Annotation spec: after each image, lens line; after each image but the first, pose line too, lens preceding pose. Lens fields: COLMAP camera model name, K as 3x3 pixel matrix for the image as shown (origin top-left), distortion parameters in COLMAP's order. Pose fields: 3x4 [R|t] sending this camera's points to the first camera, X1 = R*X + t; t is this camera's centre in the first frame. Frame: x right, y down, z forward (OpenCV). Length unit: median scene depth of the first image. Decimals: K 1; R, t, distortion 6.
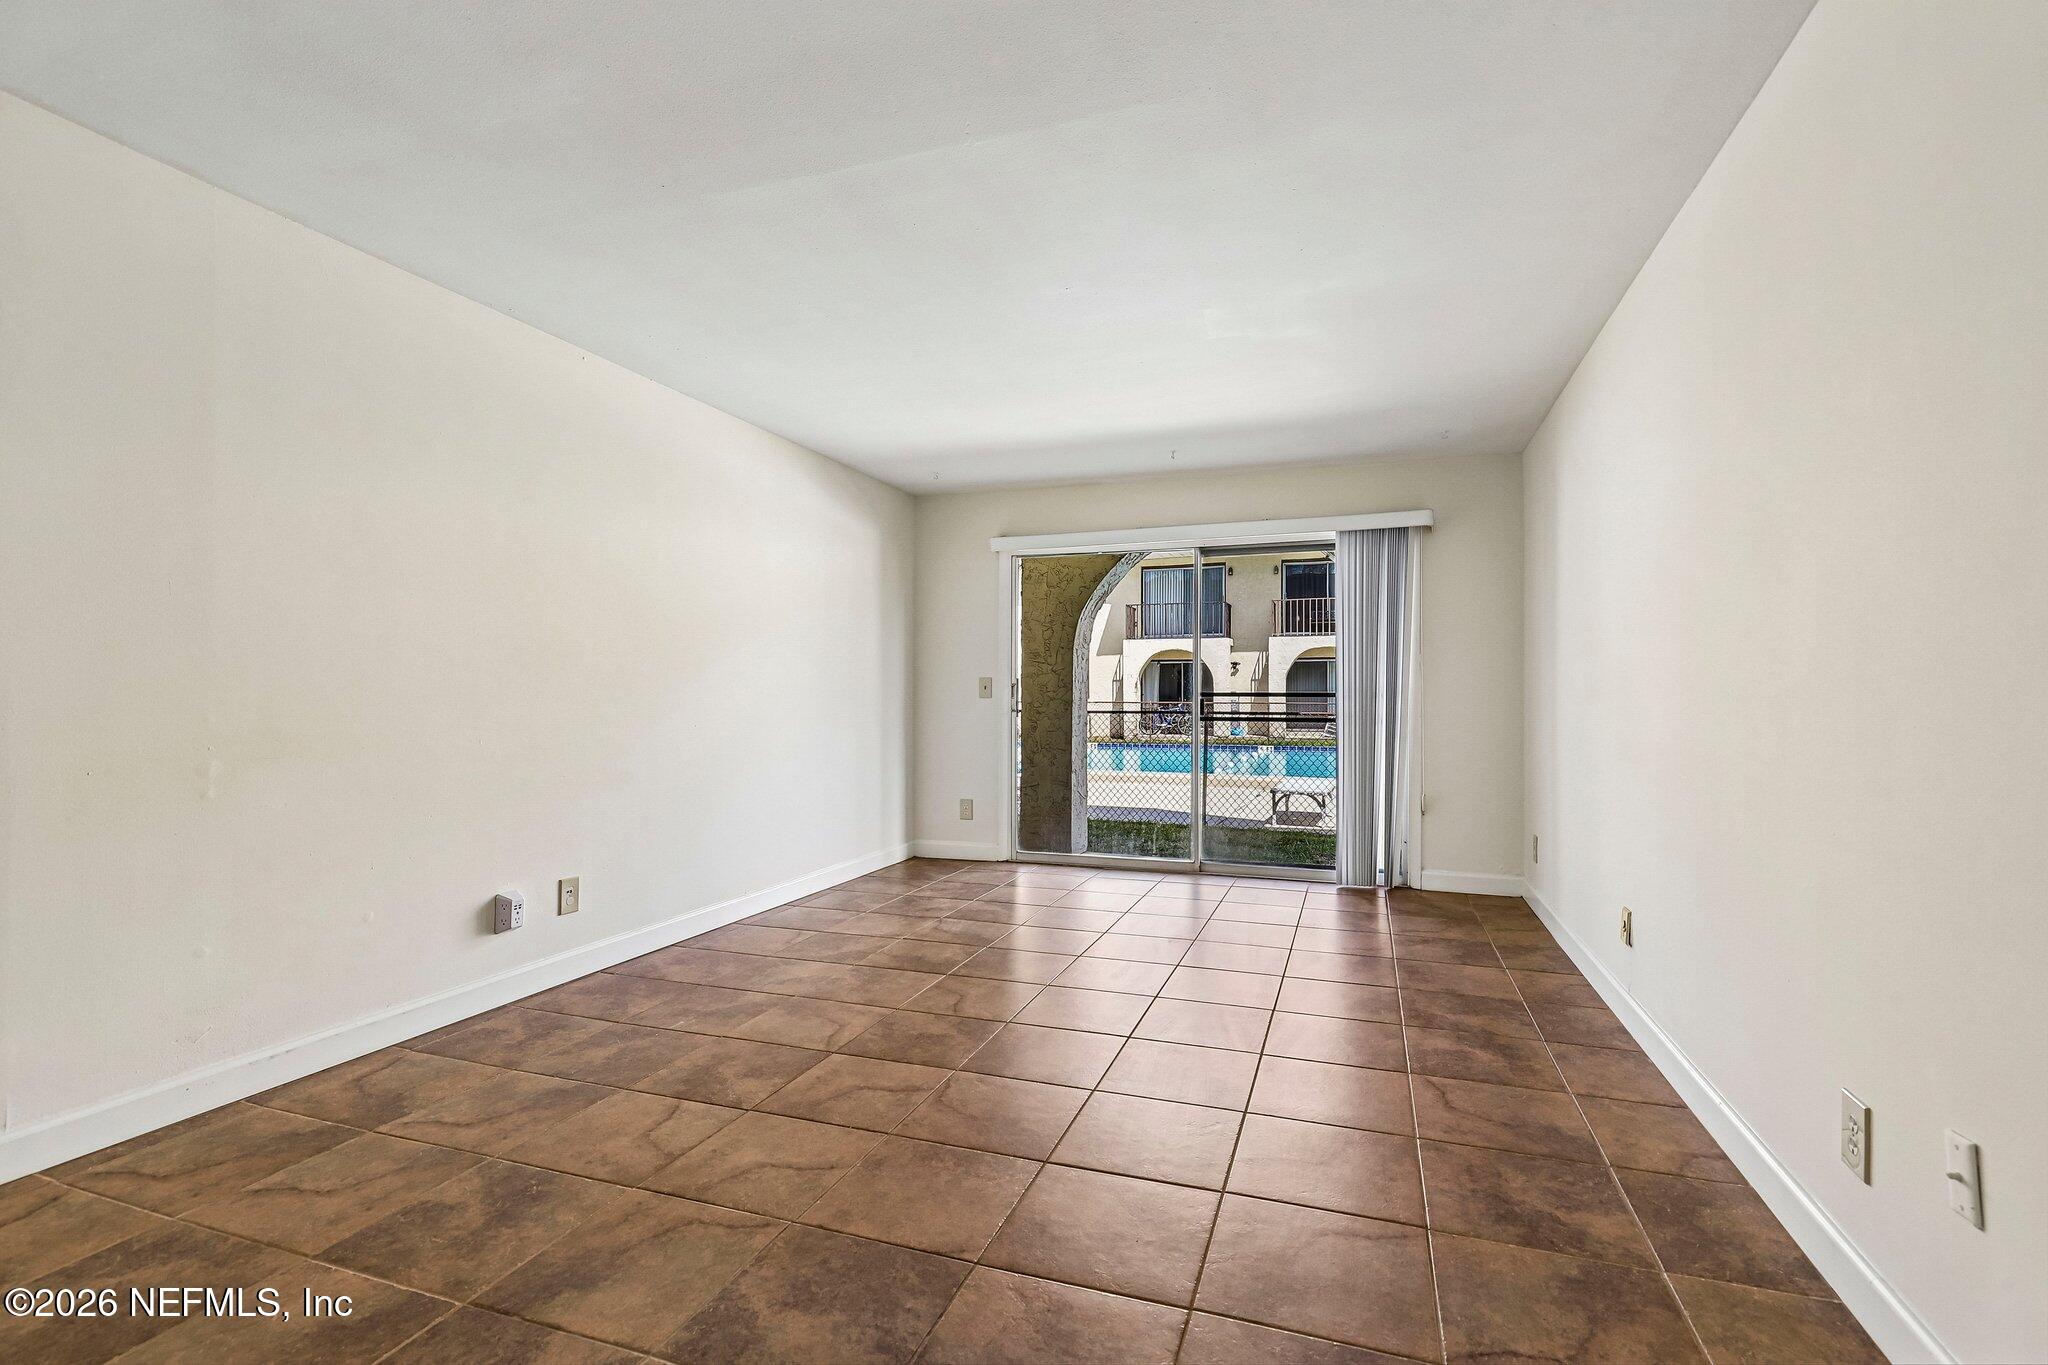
lens RADIAL K [[929.9, 0, 1031.8], [0, 929.9, 692.2], [0, 0, 1]] dist [0.003305, -0.000485]
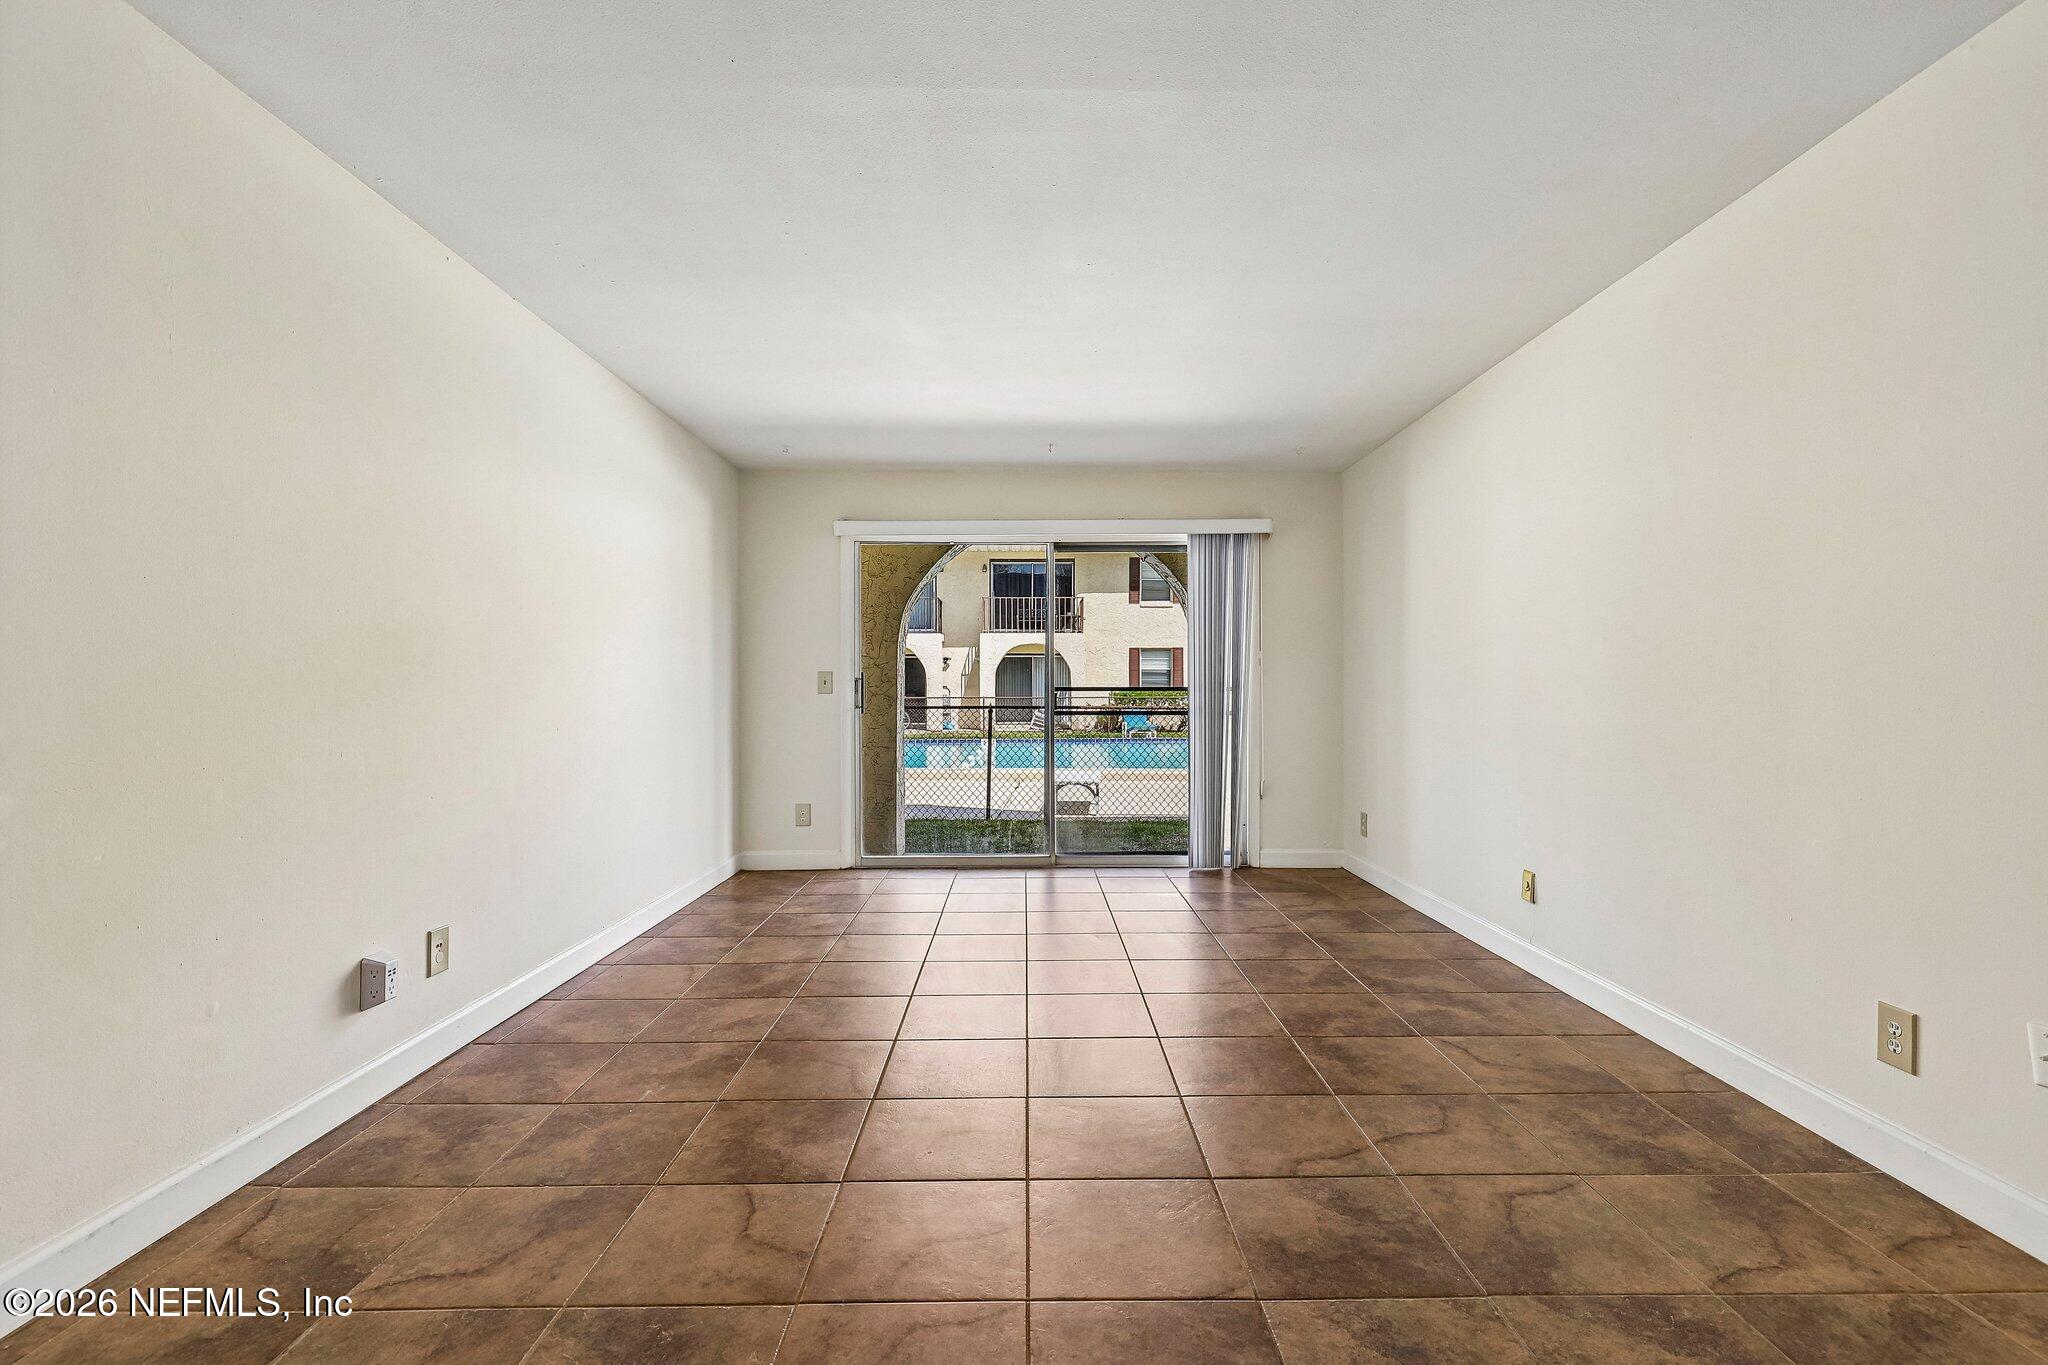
lens RADIAL K [[929.9, 0, 1033.1], [0, 929.9, 691.4], [0, 0, 1]] dist [0.003305, -0.000485]
pose [[0.939354, -0.003988, 0.342925, -0.203599], [0.002391, 0.999984, 0.005079, -0.000225], [-0.342940, -0.003950, 0.939349, 0.070277]]
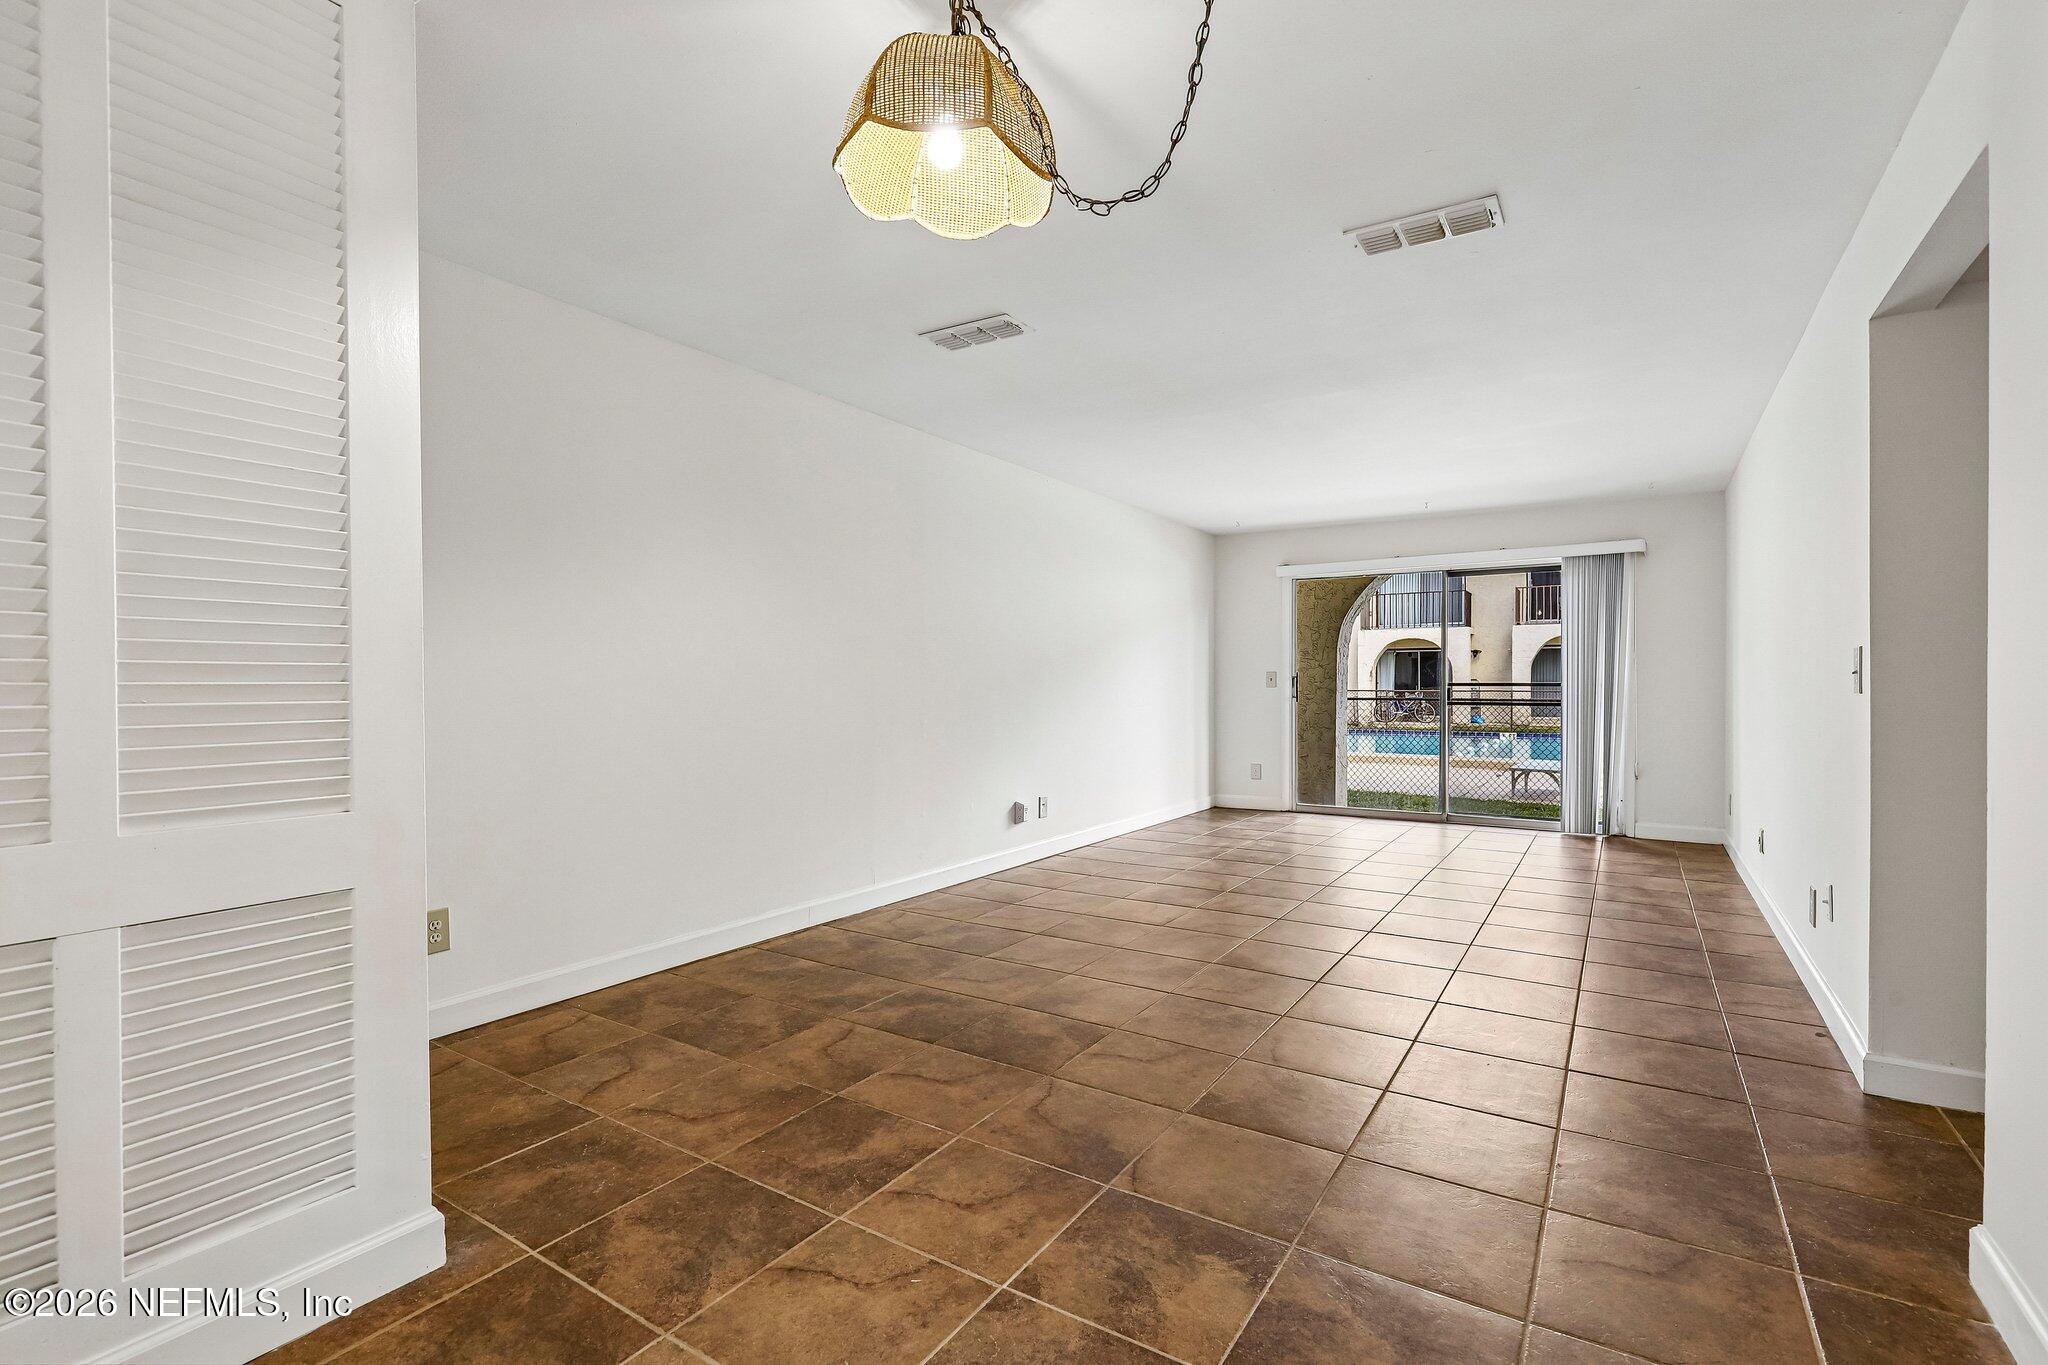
lens RADIAL K [[929.9, 0, 1034.4], [0, 929.9, 688.6], [0, 0, 1]] dist [0.003305, -0.000485]
pose [[0.974295, -0.001038, -0.225275, -0.094725], [0.003073, 0.999958, 0.008683, -0.005226], [0.225257, -0.009152, 0.974256, -0.424936]]
